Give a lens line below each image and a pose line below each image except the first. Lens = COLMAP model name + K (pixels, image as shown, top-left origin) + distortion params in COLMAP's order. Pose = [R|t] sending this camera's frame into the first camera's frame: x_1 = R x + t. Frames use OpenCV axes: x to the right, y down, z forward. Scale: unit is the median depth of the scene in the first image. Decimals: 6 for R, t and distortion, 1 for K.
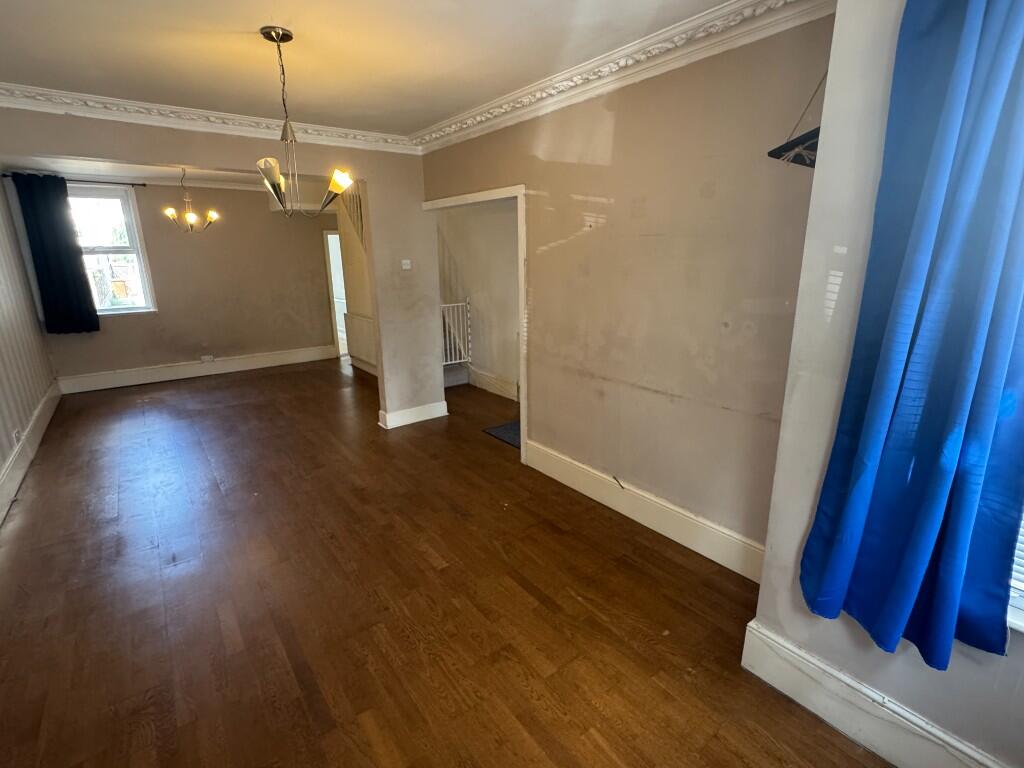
lens RADIAL K [[492.6, 0, 510.8], [0, 492.6, 383.9], [0, 0, 1]] dist [-0.005754, -0.001145]
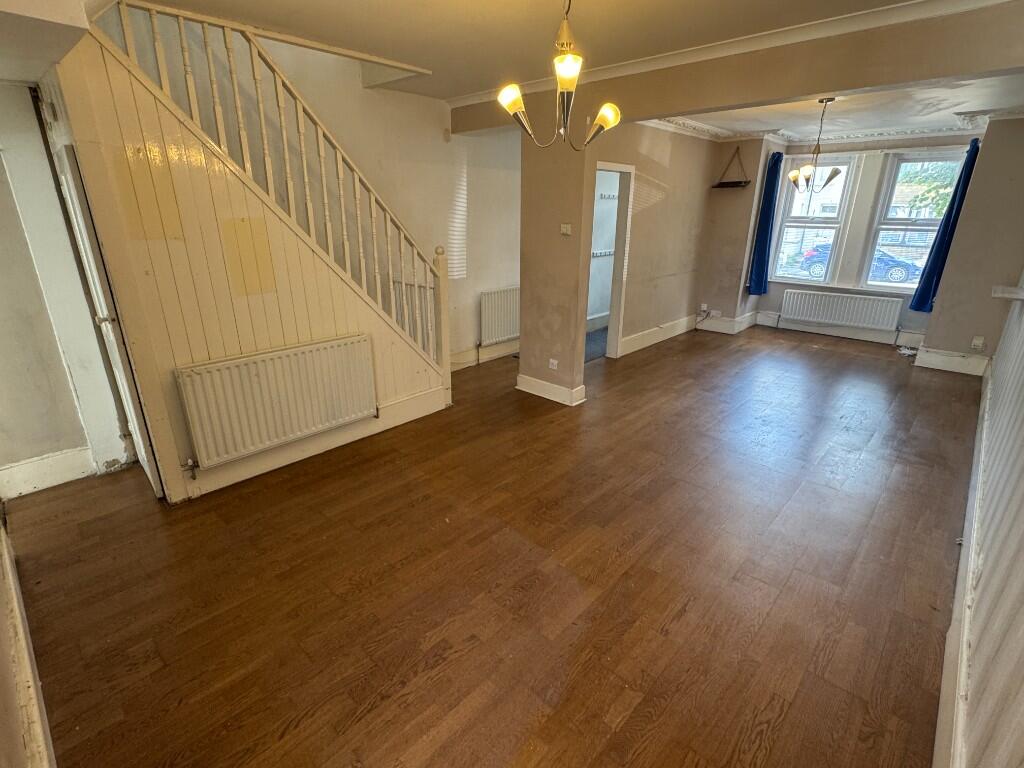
lens RADIAL K [[492.6, 0, 512.9], [0, 492.6, 385.0], [0, 0, 1]] dist [-0.005754, -0.001145]
pose [[-0.174813, -0.311929, 0.933885, -0.874458], [0.248373, 0.903845, 0.348388, -0.236505], [-0.952760, 0.292854, -0.080529, 0.950889]]
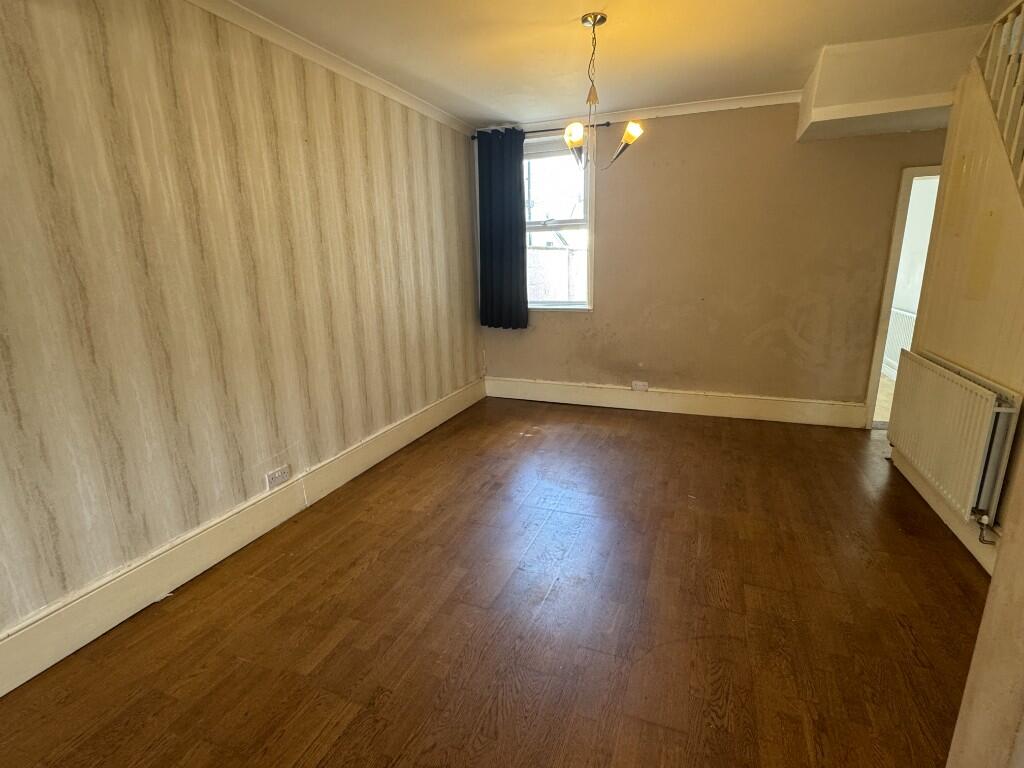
lens RADIAL K [[492.6, 0, 510.4], [0, 492.6, 385.2], [0, 0, 1]] dist [-0.005754, -0.001145]
pose [[0.528308, 0.212669, -0.821987, -0.177329], [-0.200815, 0.971952, 0.122401, -0.107624], [0.824963, 0.100402, 0.556198, 0.529056]]
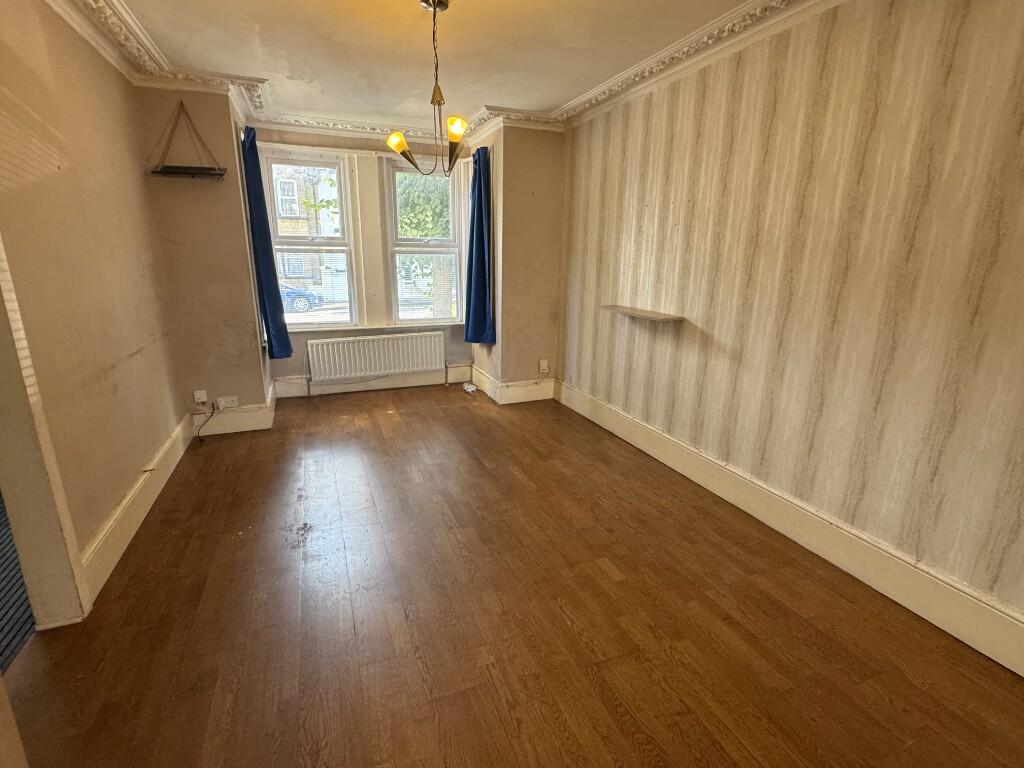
lens RADIAL K [[492.6, 0, 512.6], [0, 492.6, 386.1], [0, 0, 1]] dist [-0.005754, -0.001145]
pose [[-0.967254, -0.056482, 0.247445, -0.389548], [0.073360, 0.871099, 0.485597, -0.178158], [-0.242977, 0.487849, -0.838431, 0.809056]]
